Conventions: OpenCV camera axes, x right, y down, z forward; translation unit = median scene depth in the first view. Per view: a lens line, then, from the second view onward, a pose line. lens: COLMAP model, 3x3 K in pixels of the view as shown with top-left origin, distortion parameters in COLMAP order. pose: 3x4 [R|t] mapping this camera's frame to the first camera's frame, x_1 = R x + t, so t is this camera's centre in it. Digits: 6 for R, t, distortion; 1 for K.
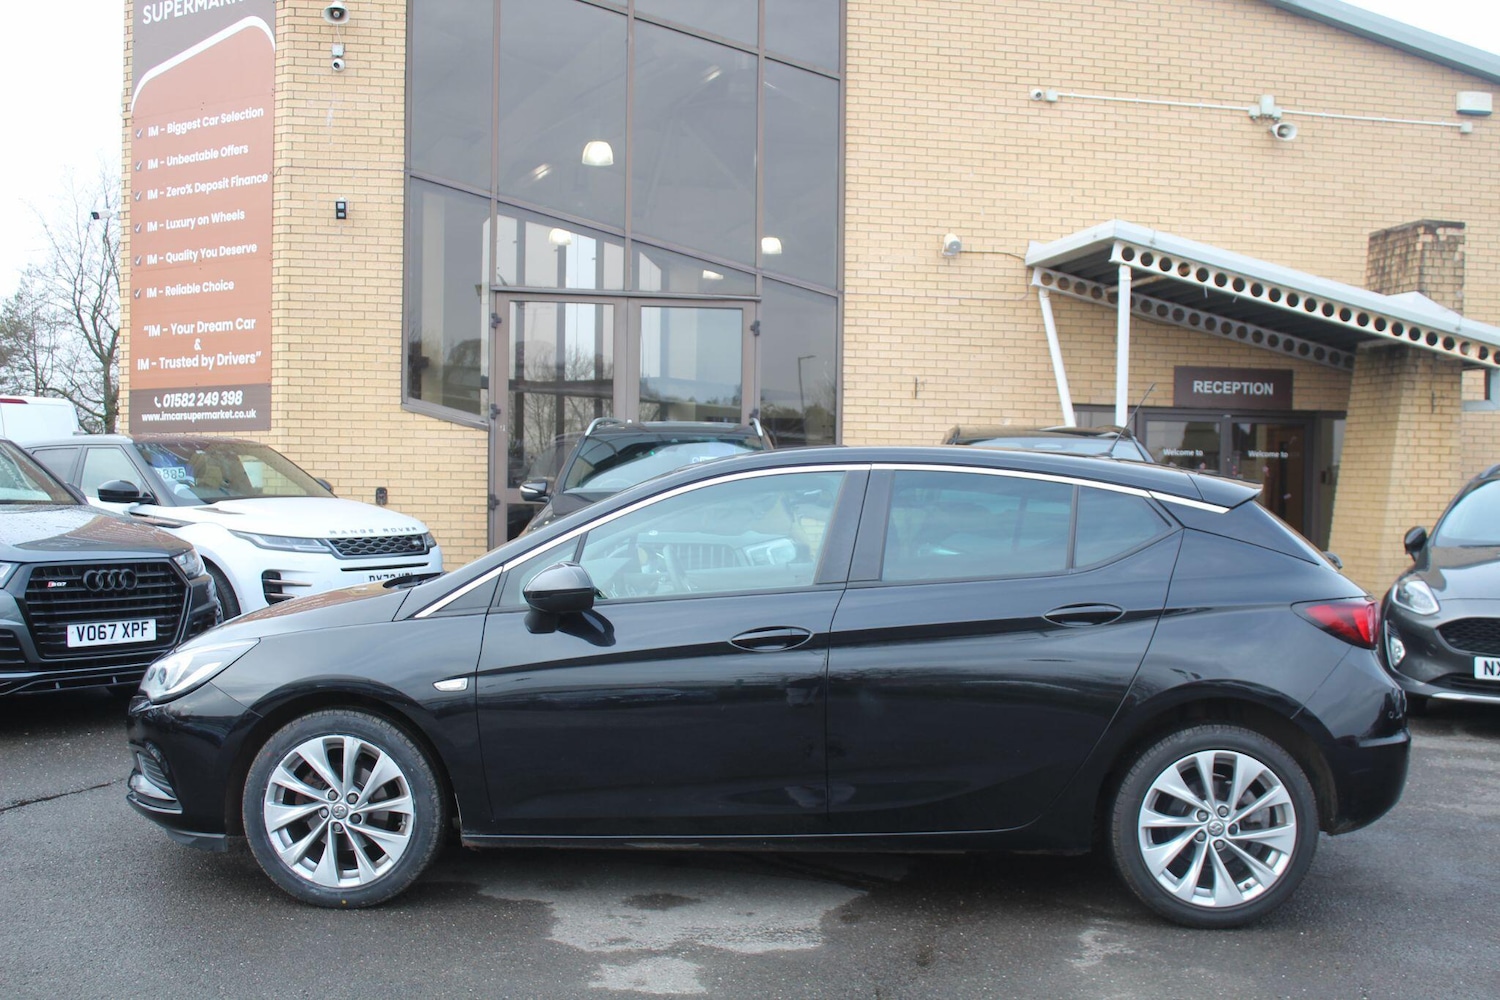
lens RADIAL K [[1585.8, 0, 723.4], [0, 1585.8, 505.6], [0, 0, 1]] dist [-0.107362, 0.140513]
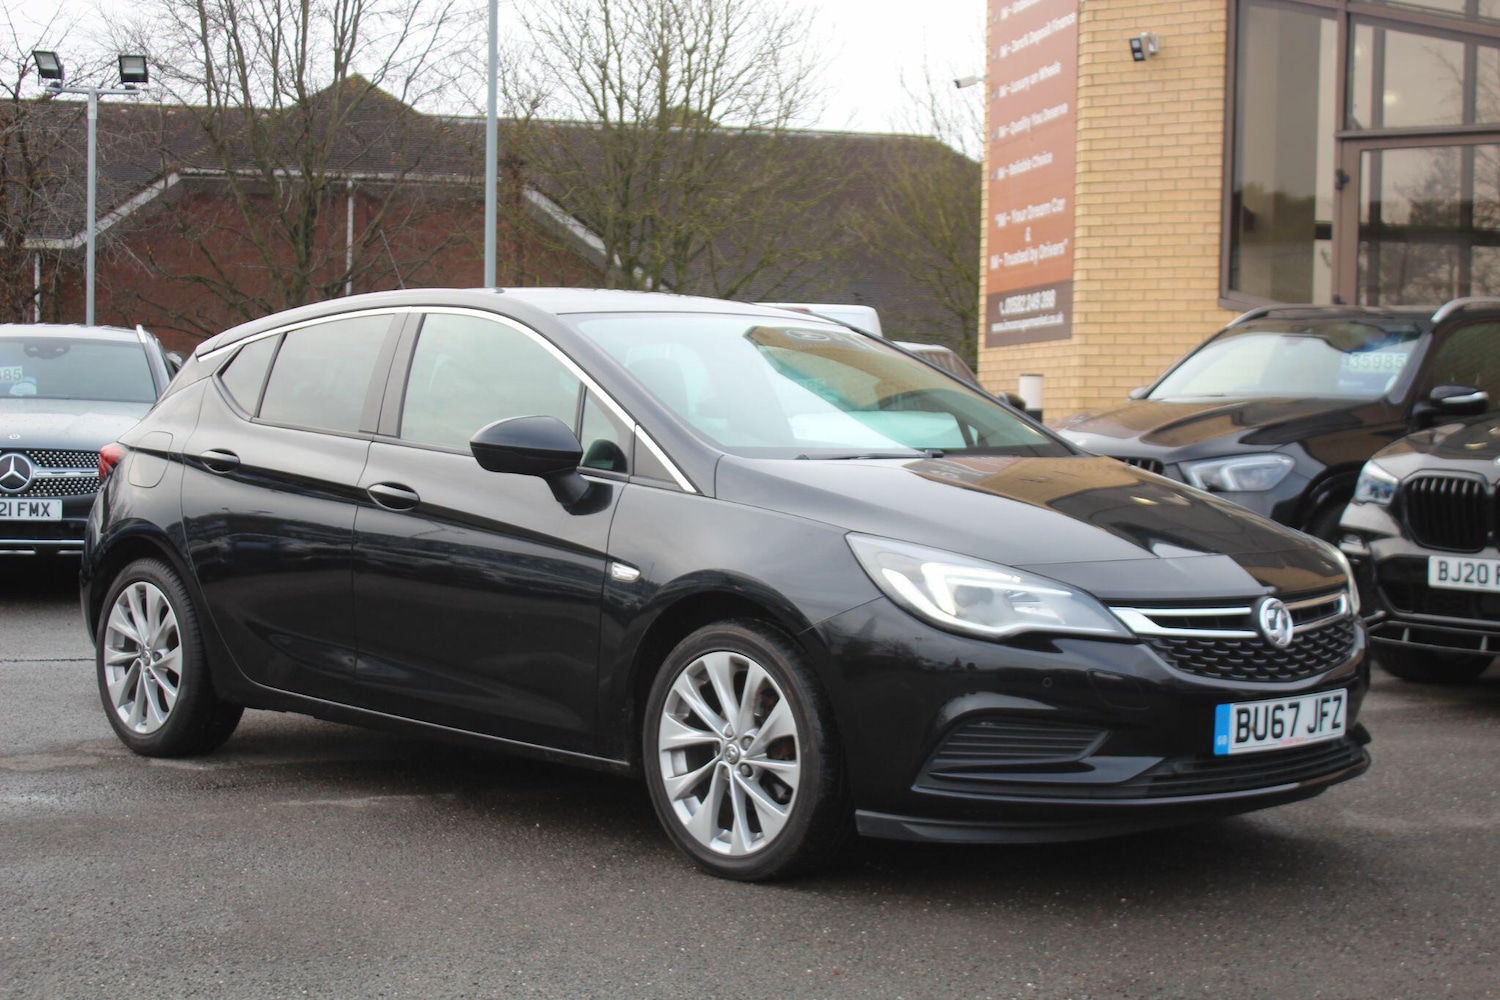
lens RADIAL K [[2388.5, 0, 770.3], [0, 2388.5, 500.6], [0, 0, 1]] dist [-0.006951, 0.114144]
pose [[0.706706, 0.023097, -0.707130, 0.449379], [-0.022367, 0.999697, 0.010298, 0.024300], [0.707153, 0.008539, 0.707009, 0.045644]]
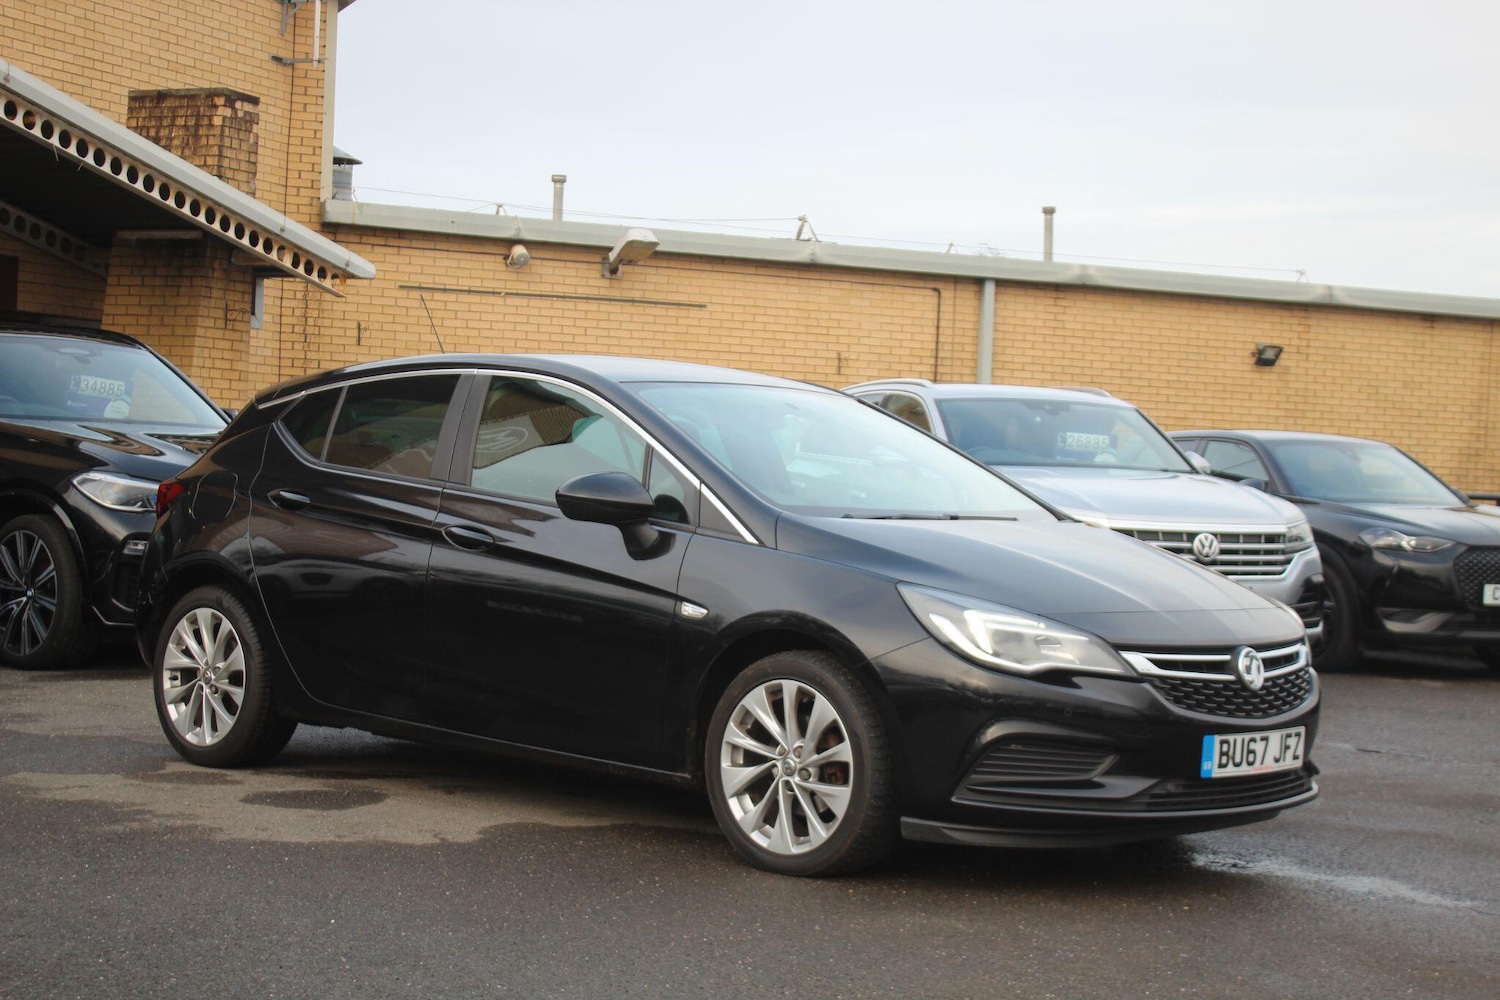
lens RADIAL K [[2610.4, 0, 756.6], [0, 2610.4, 505.0], [0, 0, 1]] dist [-0.014675, 0.132323]
pose [[0.562956, 0.000407, 0.826487, -0.512389], [-0.018782, 0.999748, 0.012301, 0.010719], [-0.826274, -0.022448, 0.562822, 0.005440]]
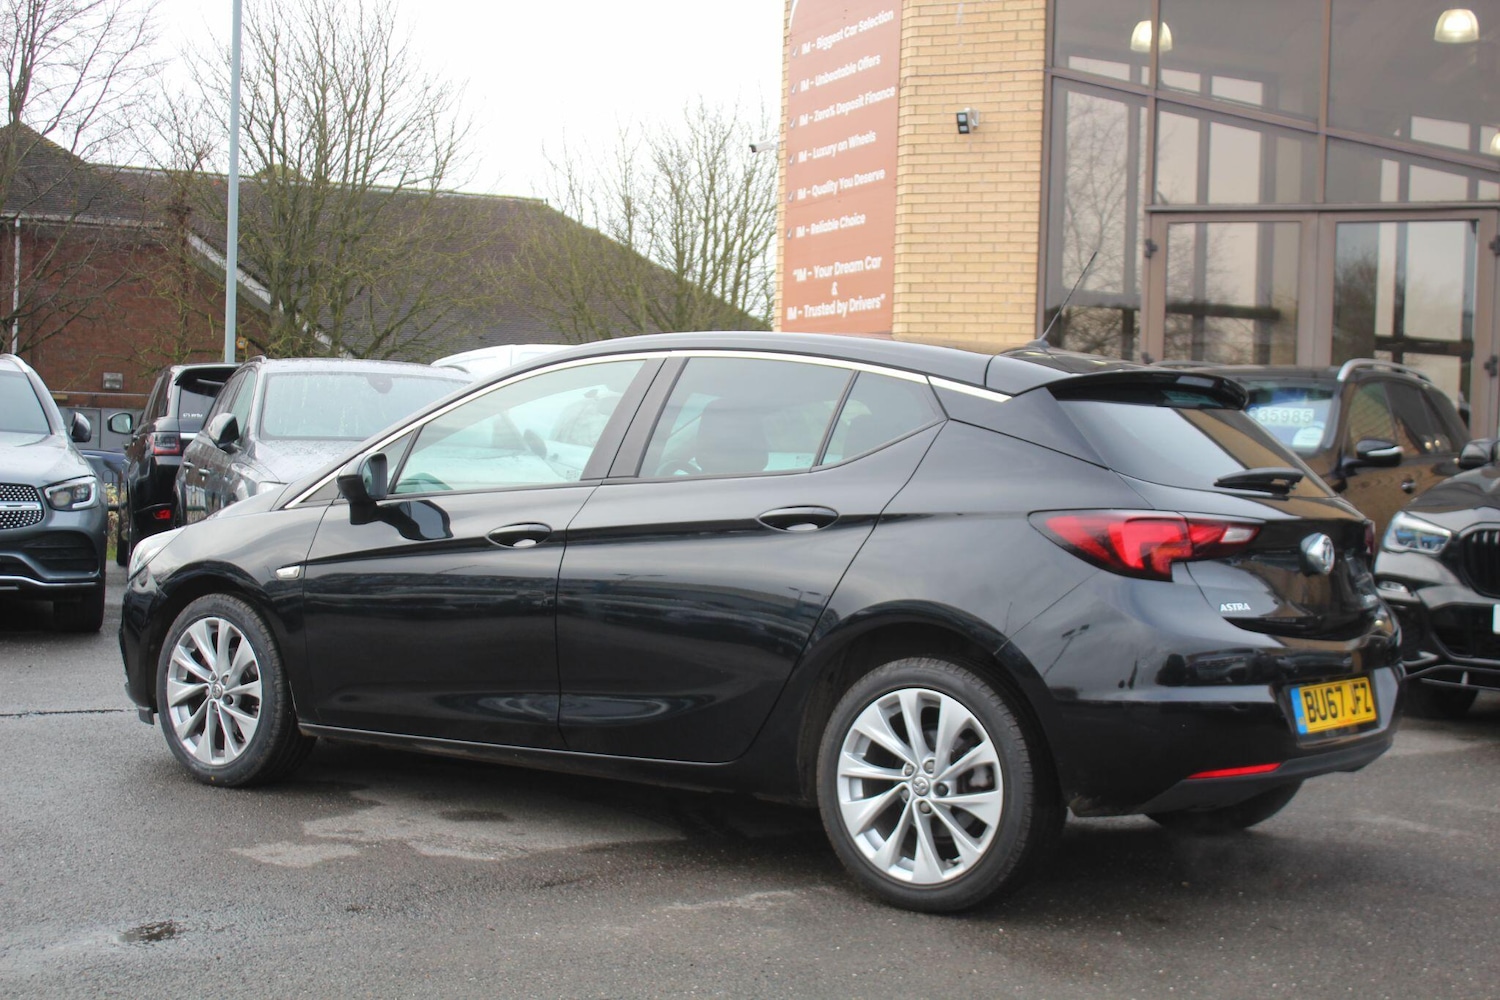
lens RADIAL K [[2062.9, 0, 757.1], [0, 2062.9, 506.2], [0, 0, 1]] dist [-0.039051, 0.031614]
pose [[0.837068, 0.025716, -0.546494, 0.264686], [-0.031279, 0.999510, -0.000877, 0.020916], [0.546204, 0.017828, 0.837462, 0.019250]]
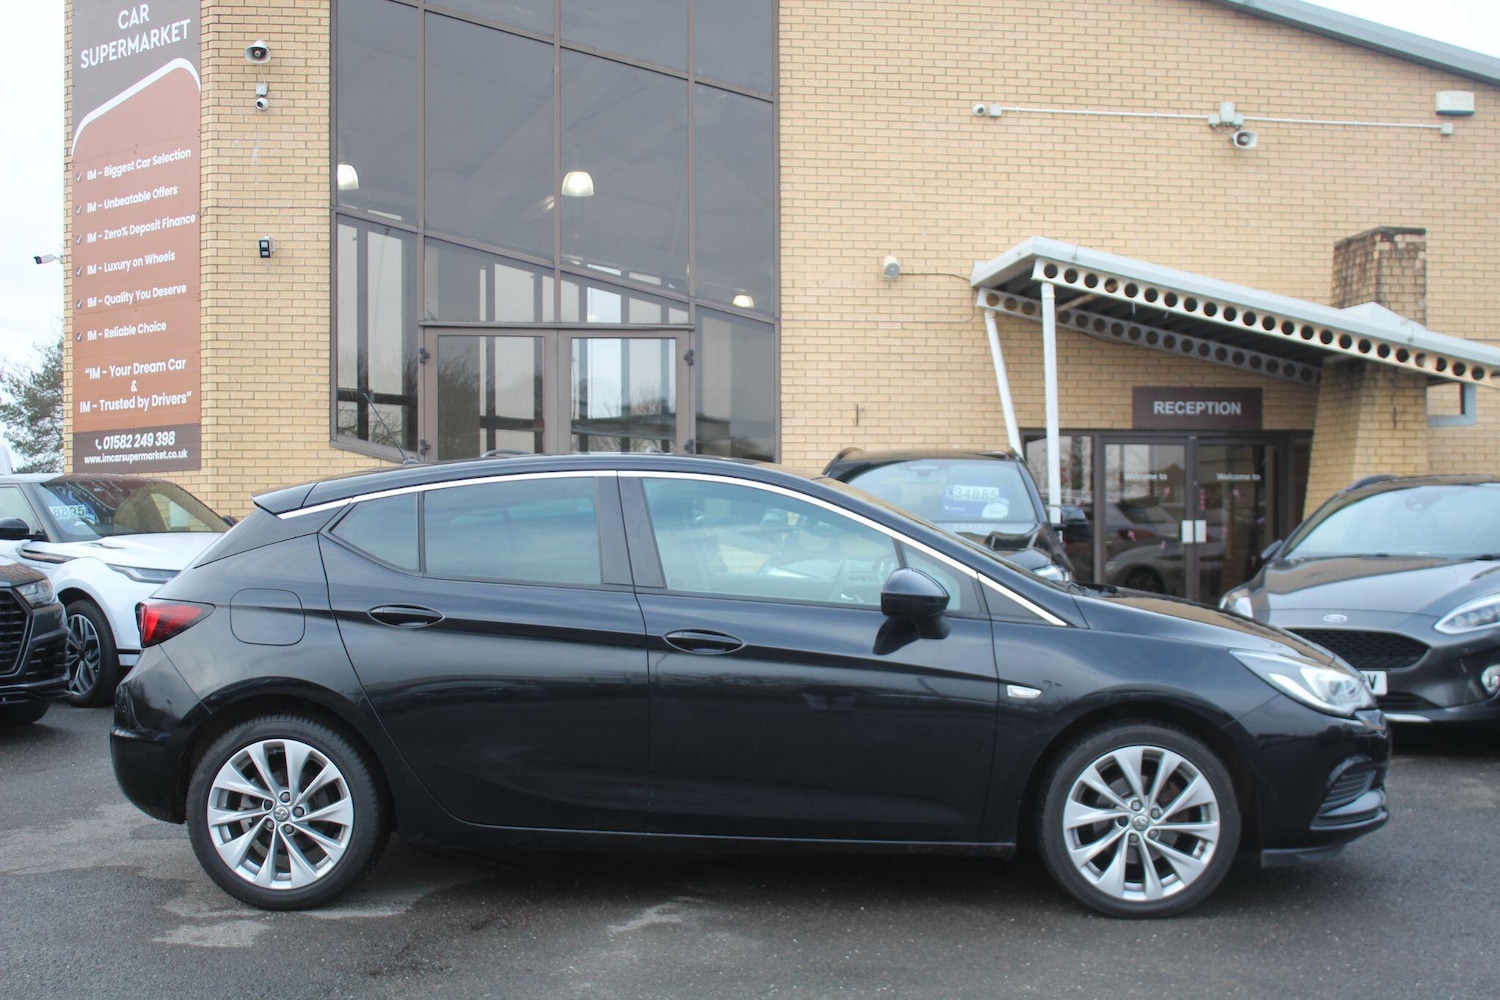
lens RADIAL K [[1695.7, 0, 730.2], [0, 1695.7, 519.9], [0, 0, 1]] dist [-0.090605, 0.145070]
pose [[0.997787, -0.016514, -0.064400, 0.115359], [0.015164, 0.999656, -0.021390, 0.011763], [0.064732, 0.020366, 0.997695, -0.045441]]
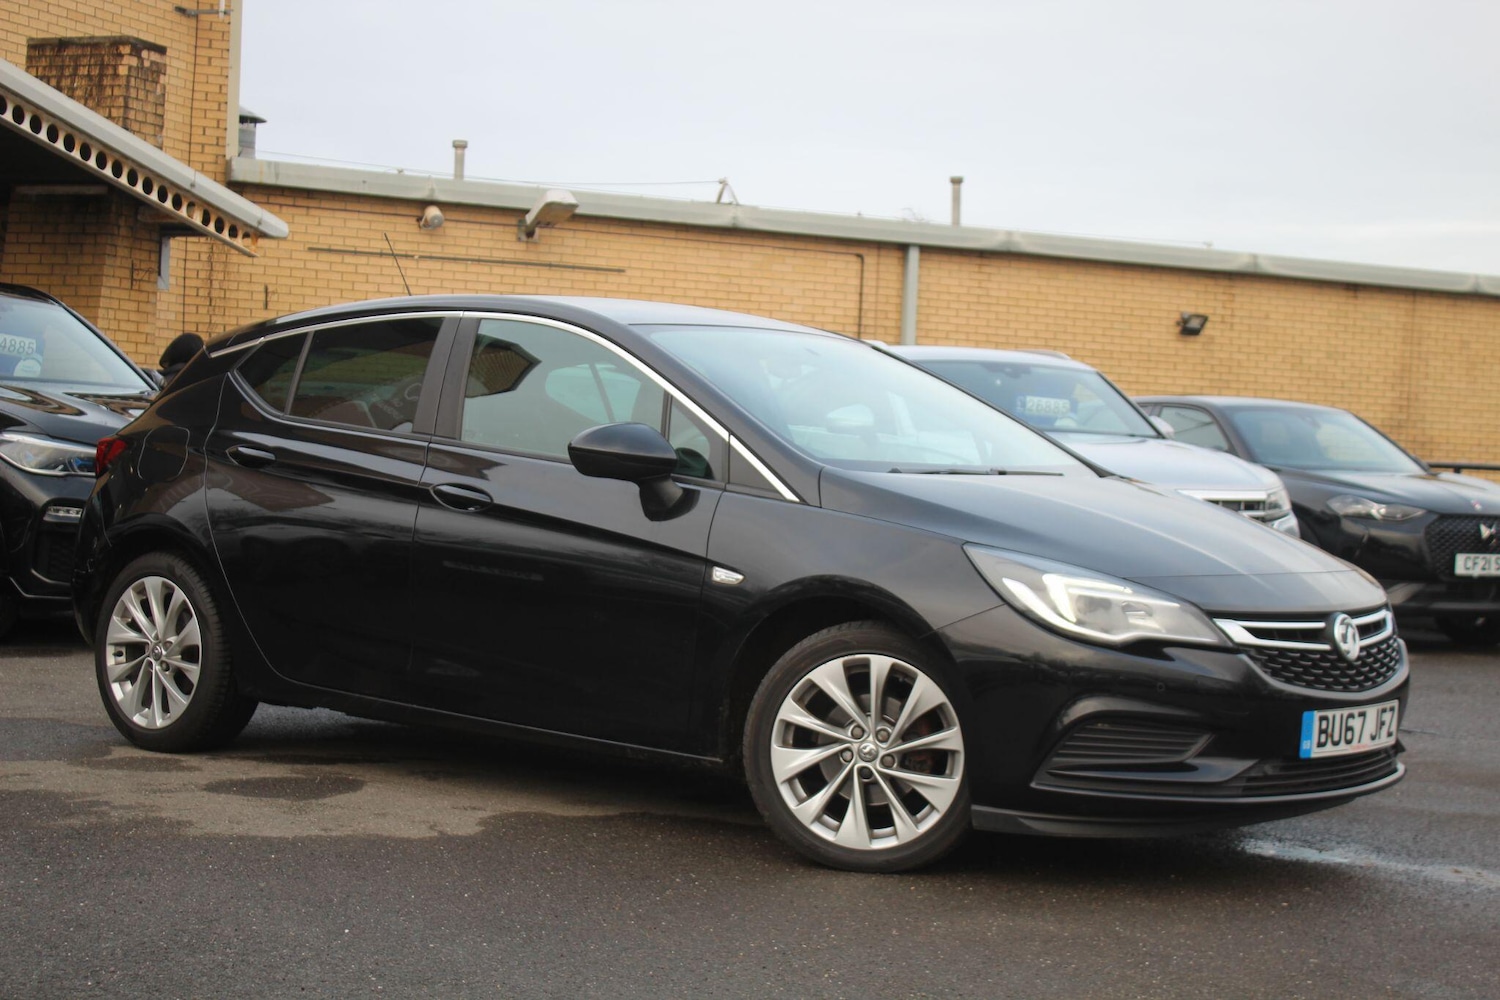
lens RADIAL K [[2586.5, 0, 758.2], [0, 2586.5, 498.1], [0, 0, 1]] dist [-0.021291, 0.166372]
pose [[0.519794, -0.004366, 0.854281, -0.479604], [-0.019232, 0.999674, 0.016811, 0.016964], [-0.854075, -0.025167, 0.519540, 0.066173]]
